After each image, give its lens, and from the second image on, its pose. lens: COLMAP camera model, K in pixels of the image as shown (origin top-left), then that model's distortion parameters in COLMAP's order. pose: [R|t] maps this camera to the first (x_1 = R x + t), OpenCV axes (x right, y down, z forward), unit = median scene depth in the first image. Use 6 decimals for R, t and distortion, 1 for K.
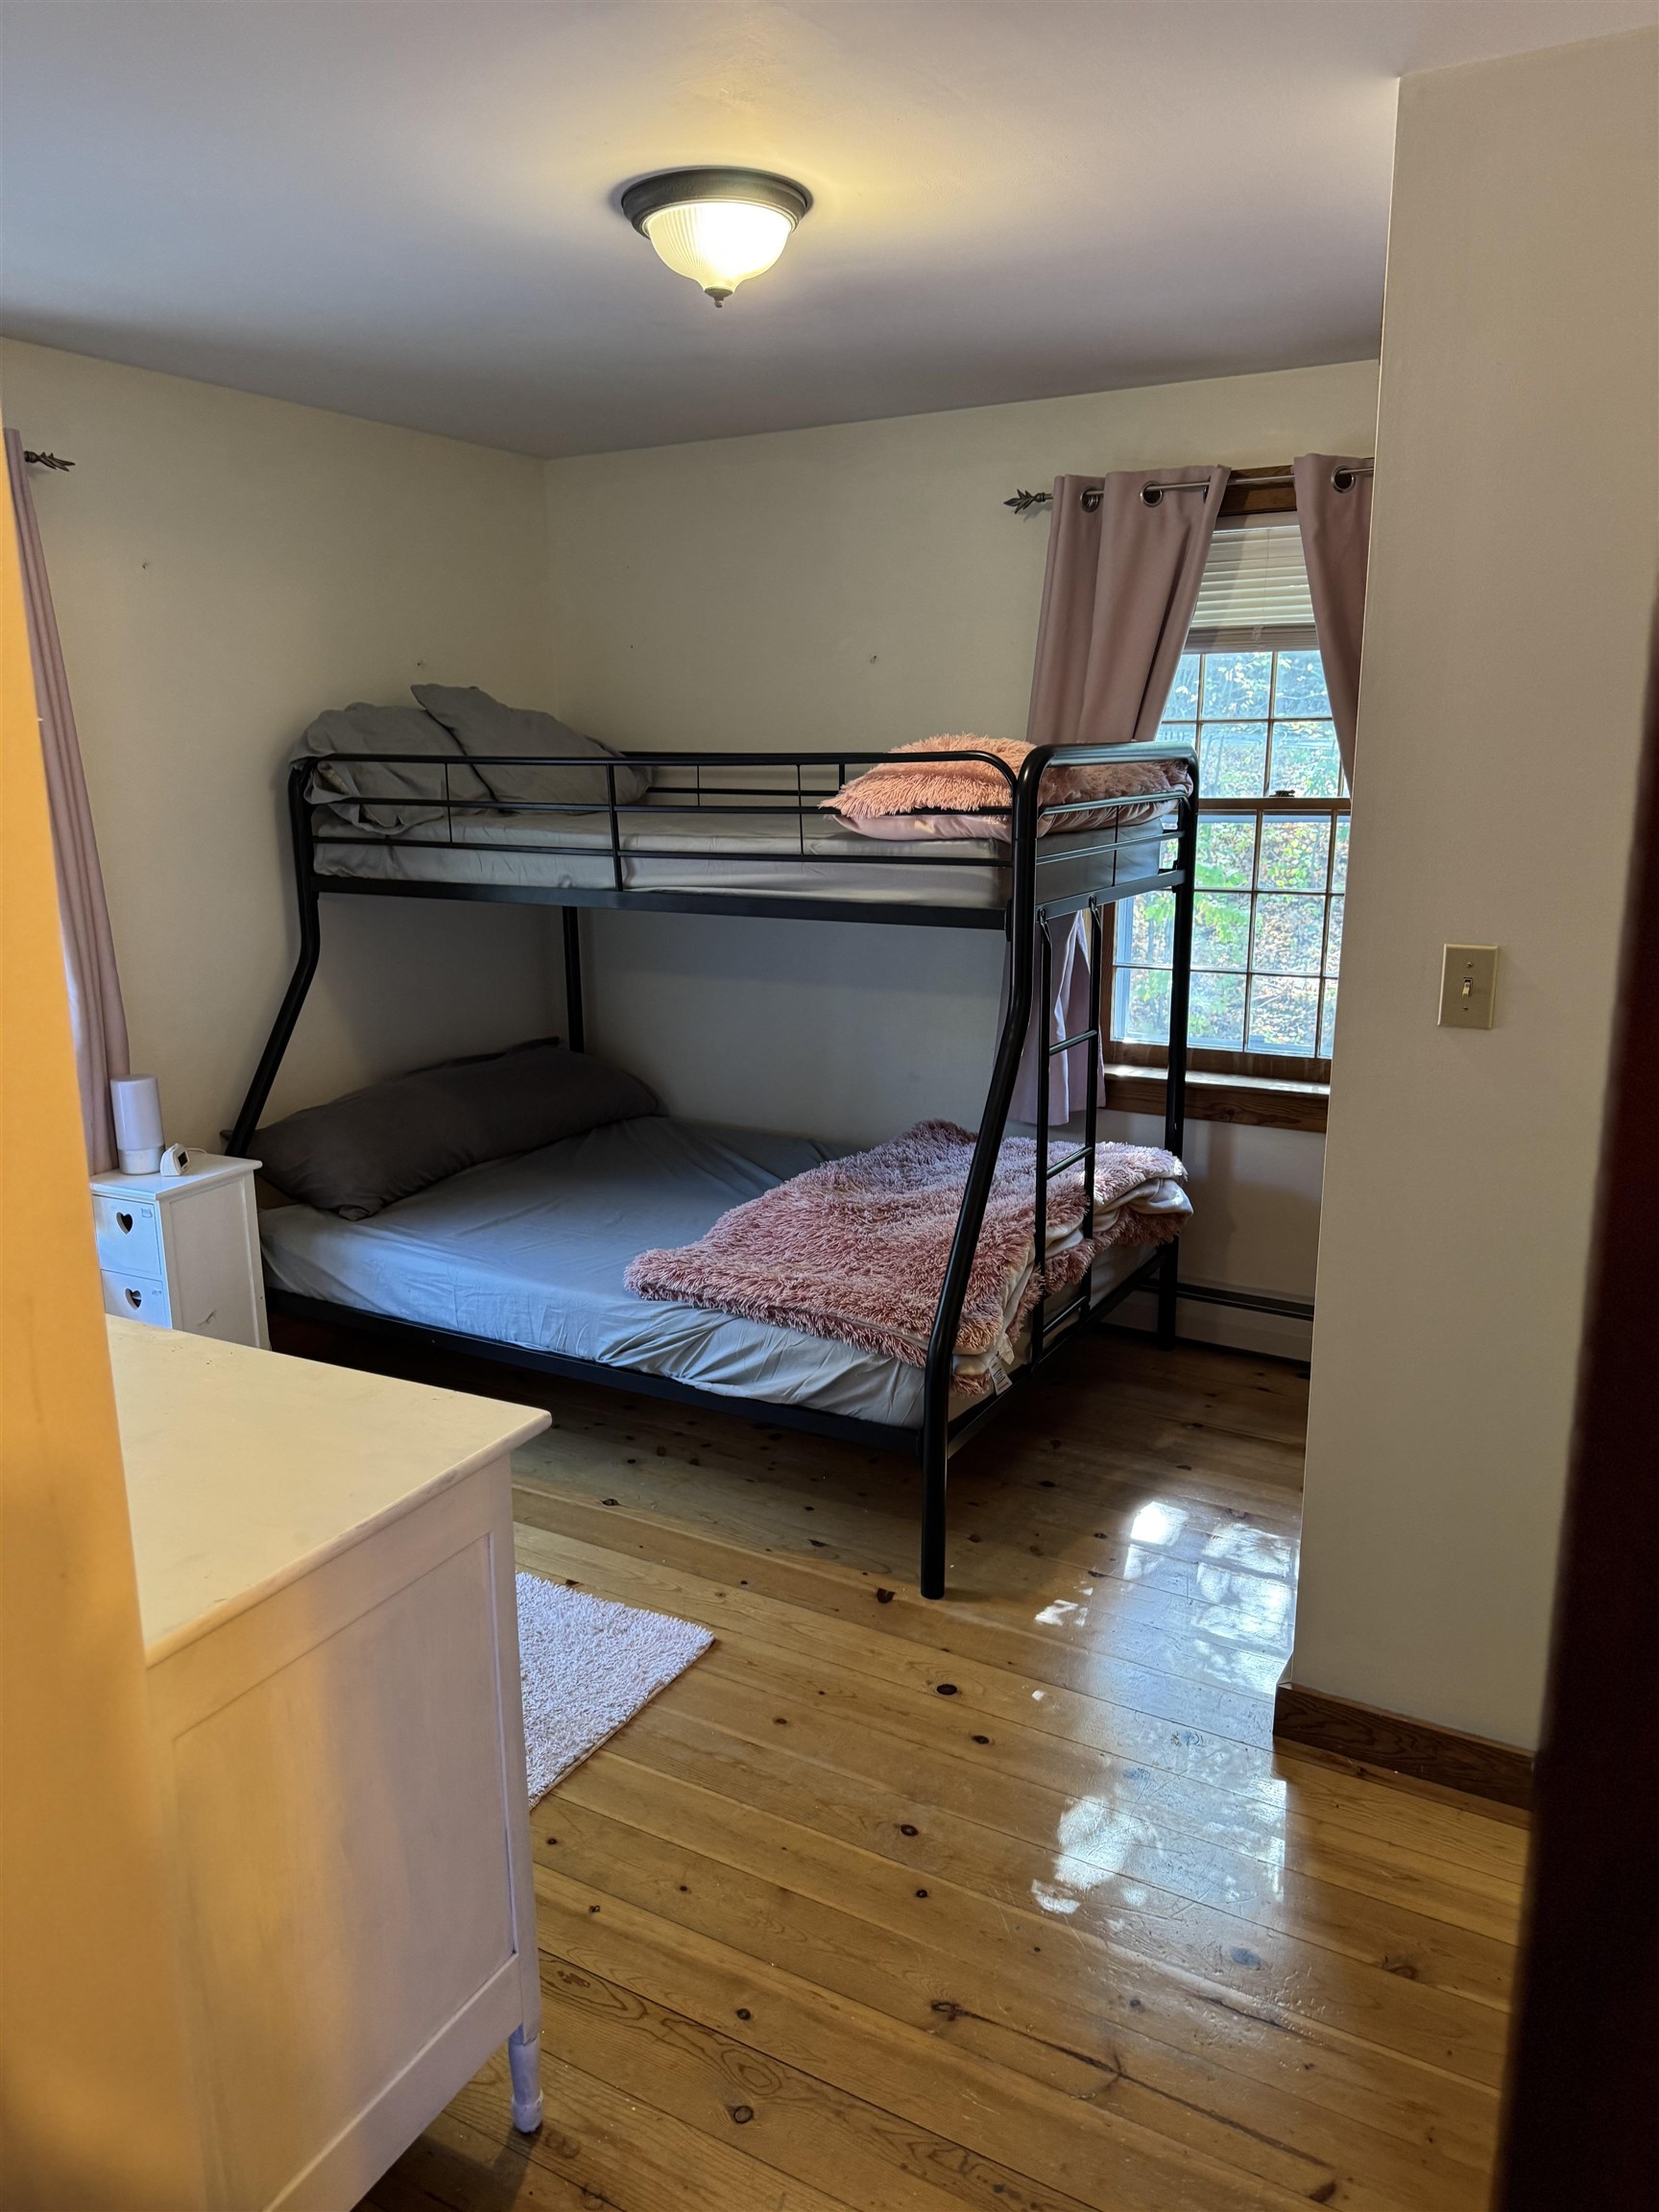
lens RADIAL K [[1561.7, 0, 829.5], [0, 1561.7, 1106.0], [0, 0, 1]] dist [0.110194, -0.157246]
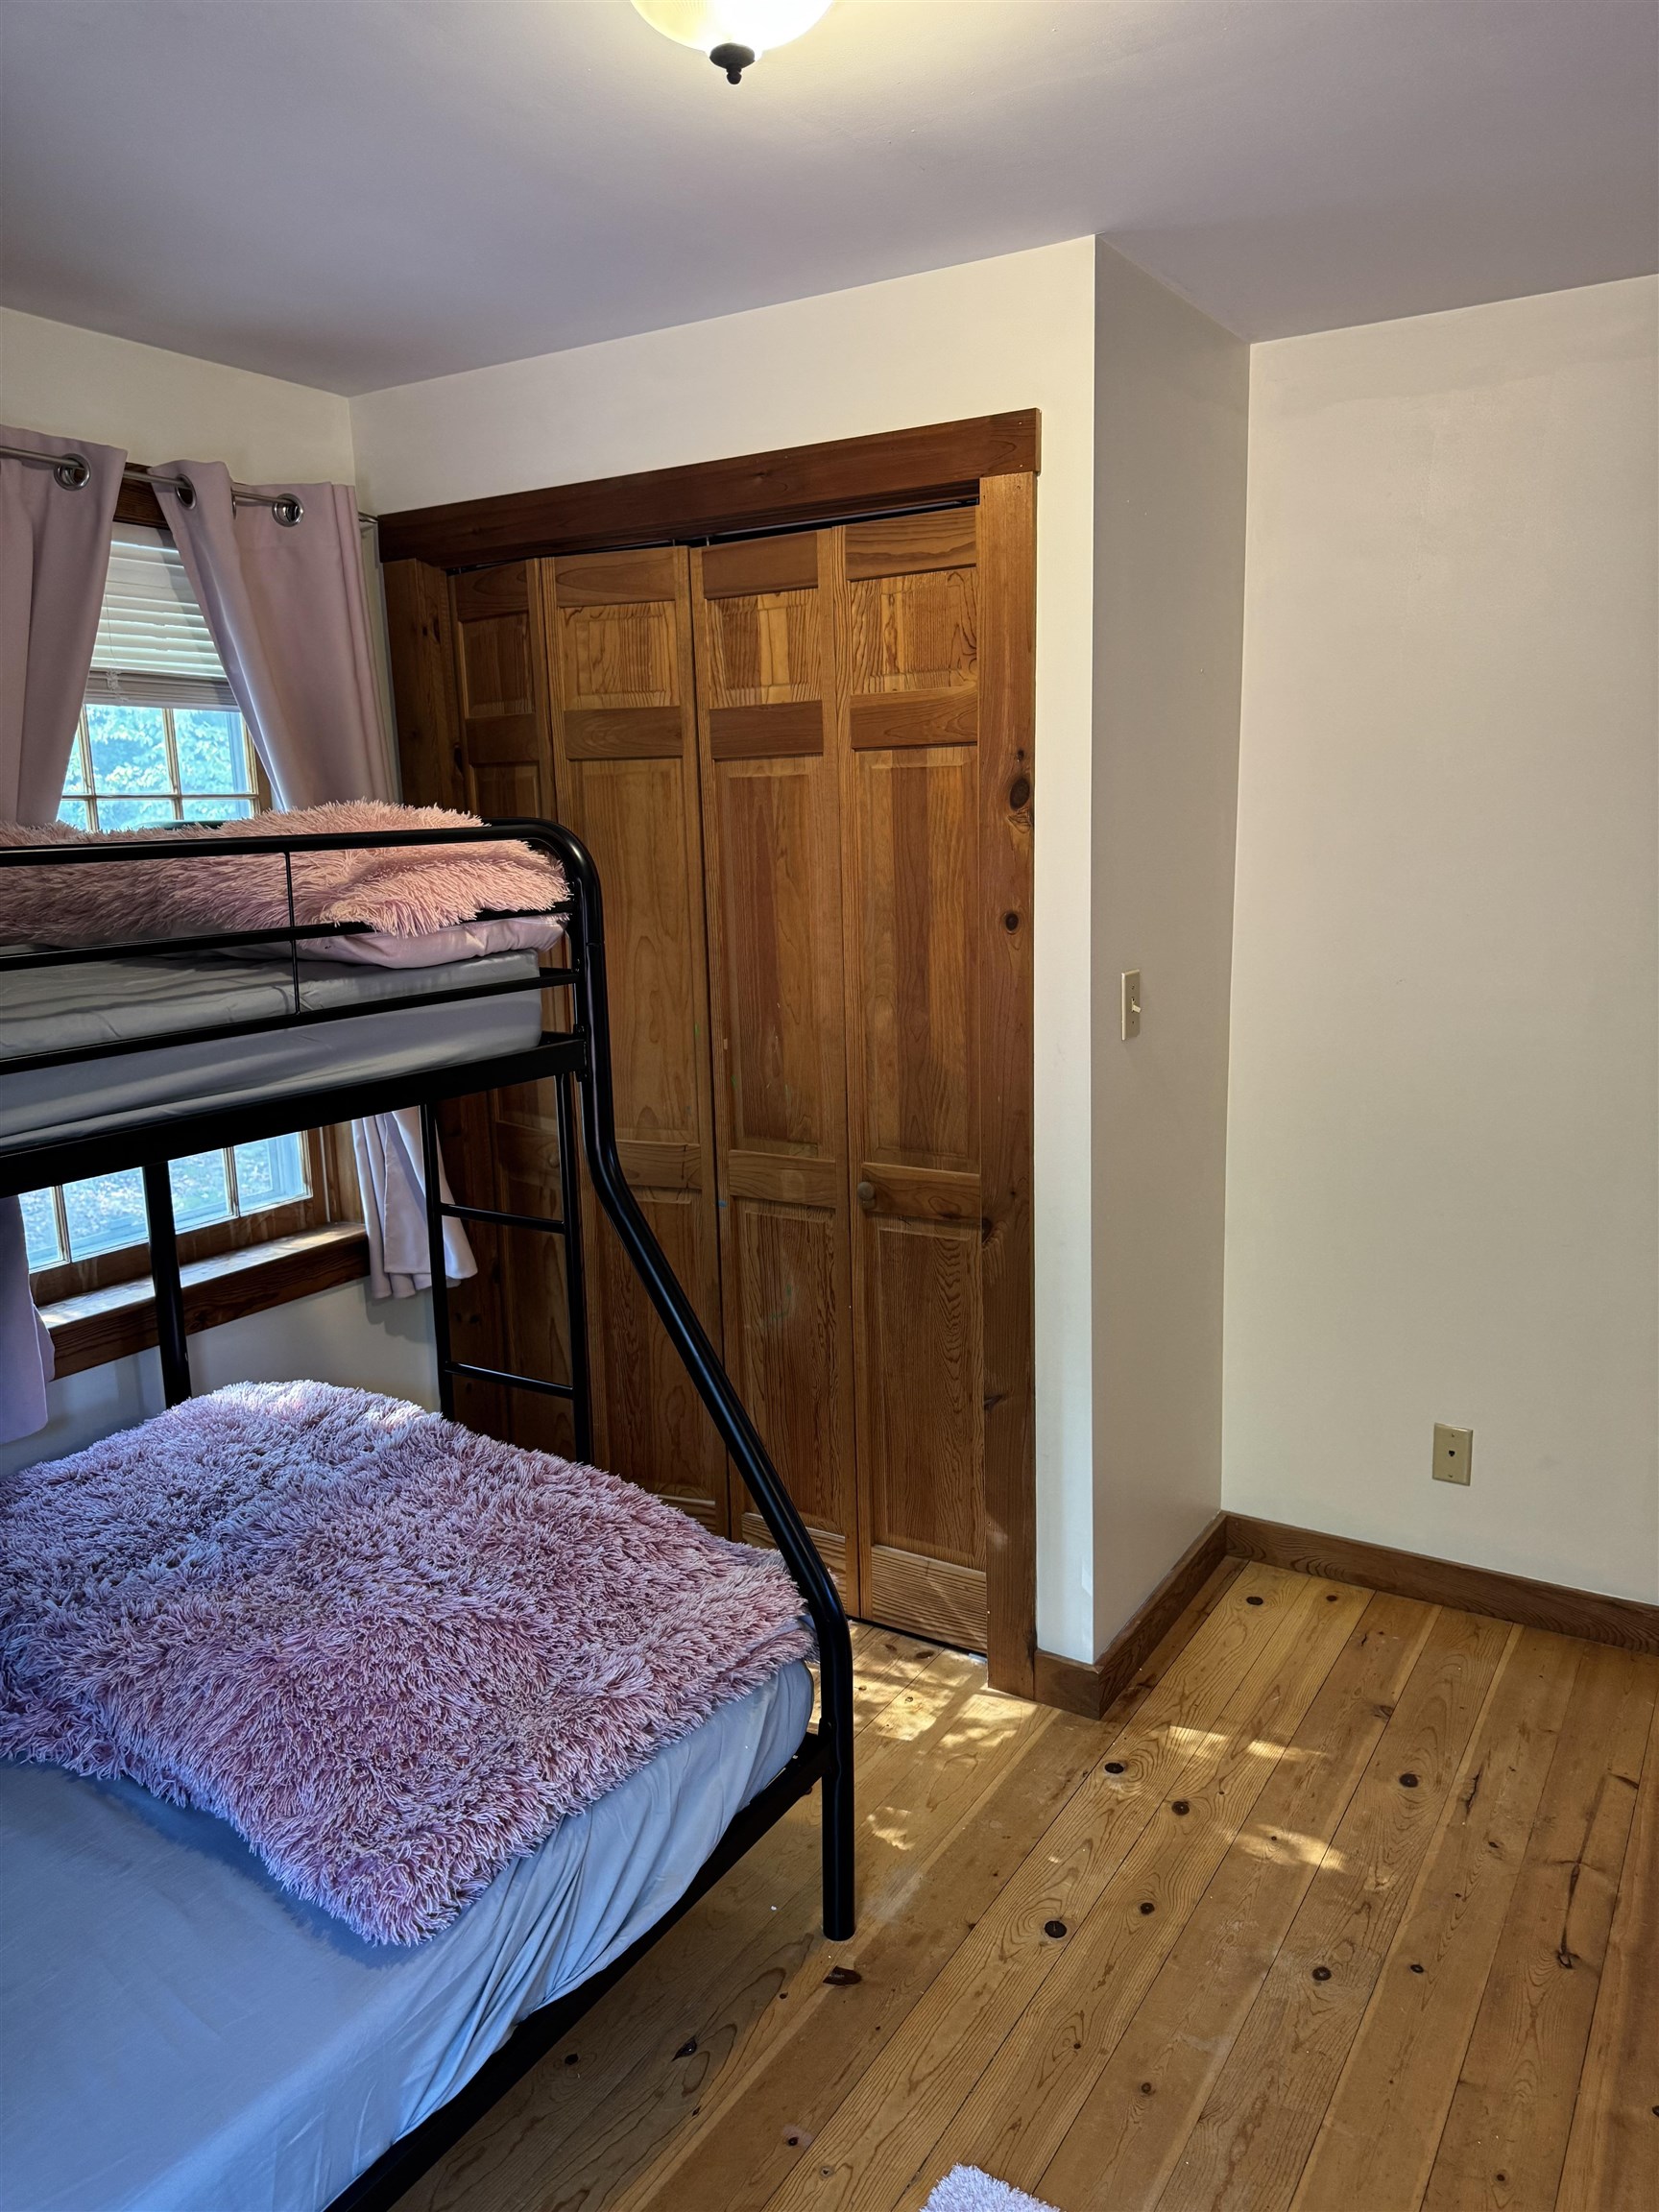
lens RADIAL K [[1536.2, 0, 830.2], [0, 1536.2, 1078.5], [0, 0, 1]] dist [0.003516, -0.042938]
pose [[0.045548, -0.164747, 0.985284, -0.557534], [0.237893, 0.959721, 0.149475, -0.180726], [-0.970223, 0.227584, 0.082905, 0.808337]]
